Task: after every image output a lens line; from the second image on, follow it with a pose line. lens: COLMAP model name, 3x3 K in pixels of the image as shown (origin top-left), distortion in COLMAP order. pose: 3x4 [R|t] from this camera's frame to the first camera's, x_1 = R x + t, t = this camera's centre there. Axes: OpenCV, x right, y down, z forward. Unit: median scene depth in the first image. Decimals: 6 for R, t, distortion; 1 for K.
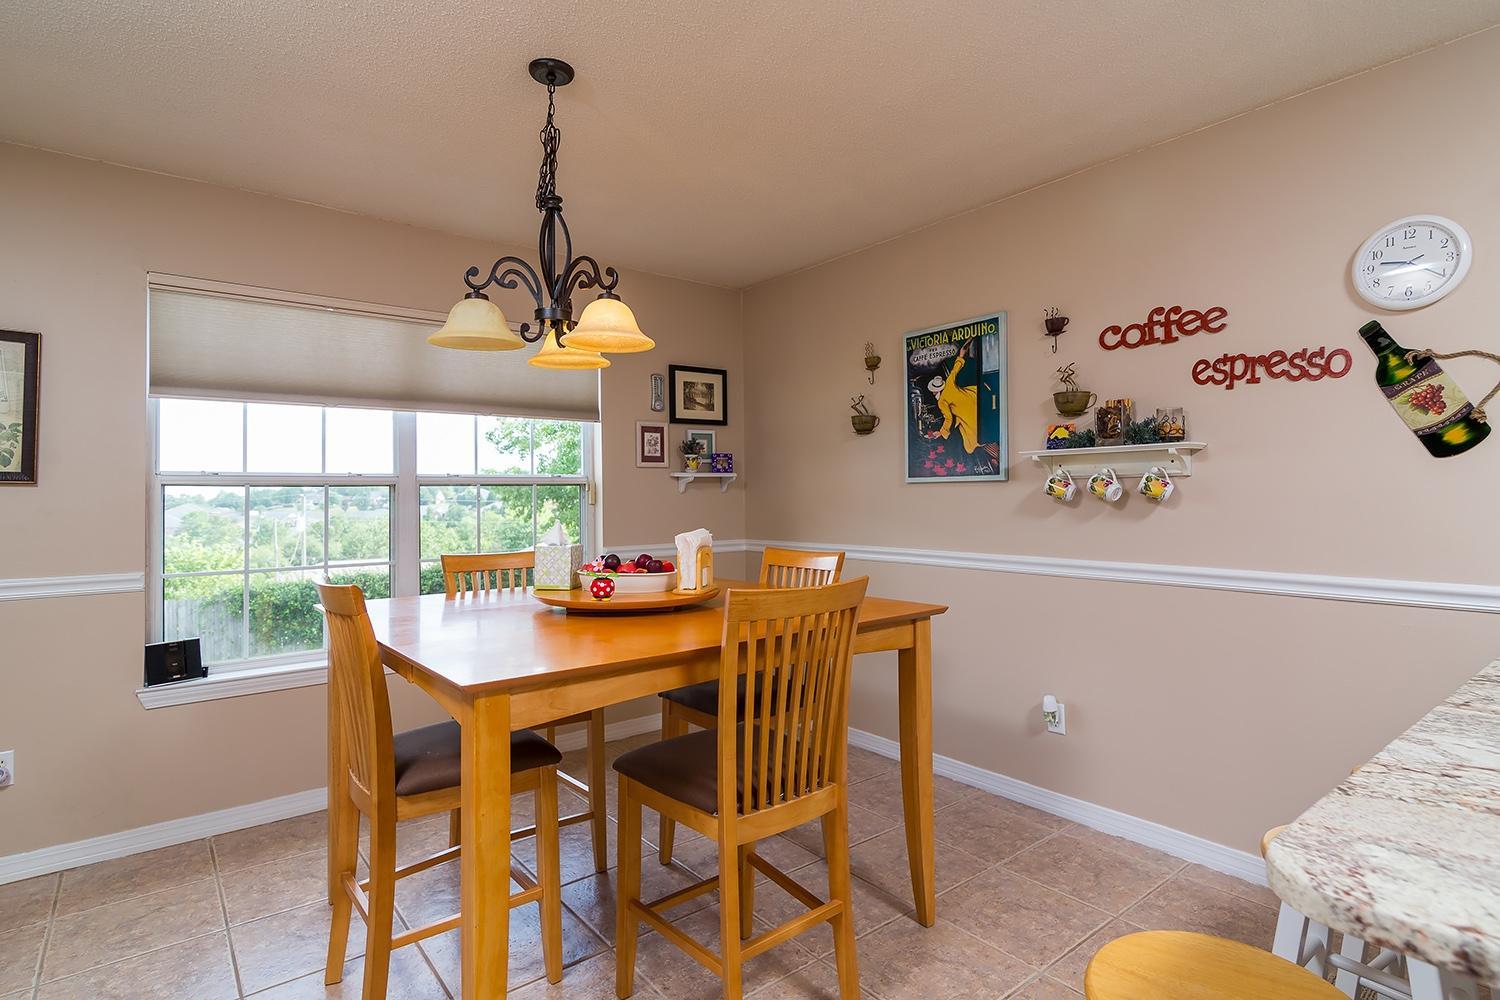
lens RADIAL K [[763.9, 0, 751.4], [0, 763.9, 490.1], [0, 0, 1]] dist [0.000897, -0.000551]
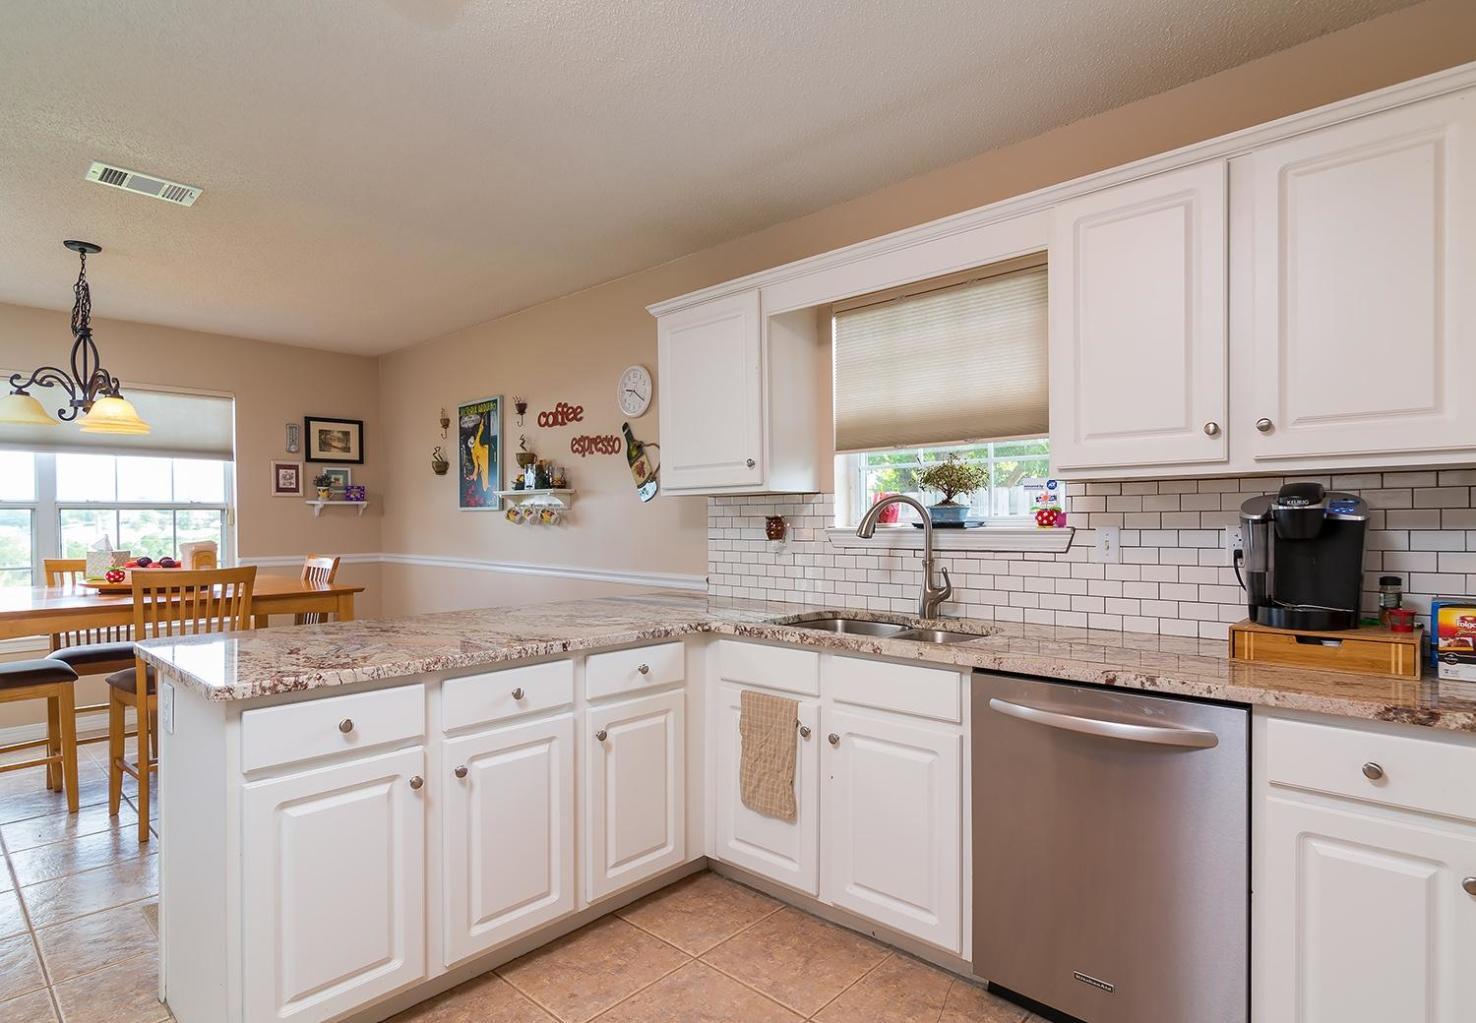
lens RADIAL K [[760.3, 0, 765.9], [0, 760.3, 537.3], [0, 0, 1]] dist [-0.000876, -0.001856]
pose [[0.983452, 0.003525, 0.181137, 0.540461], [-0.009447, 0.999448, 0.031839, -0.011287], [-0.180924, -0.033024, 0.982942, -0.513949]]
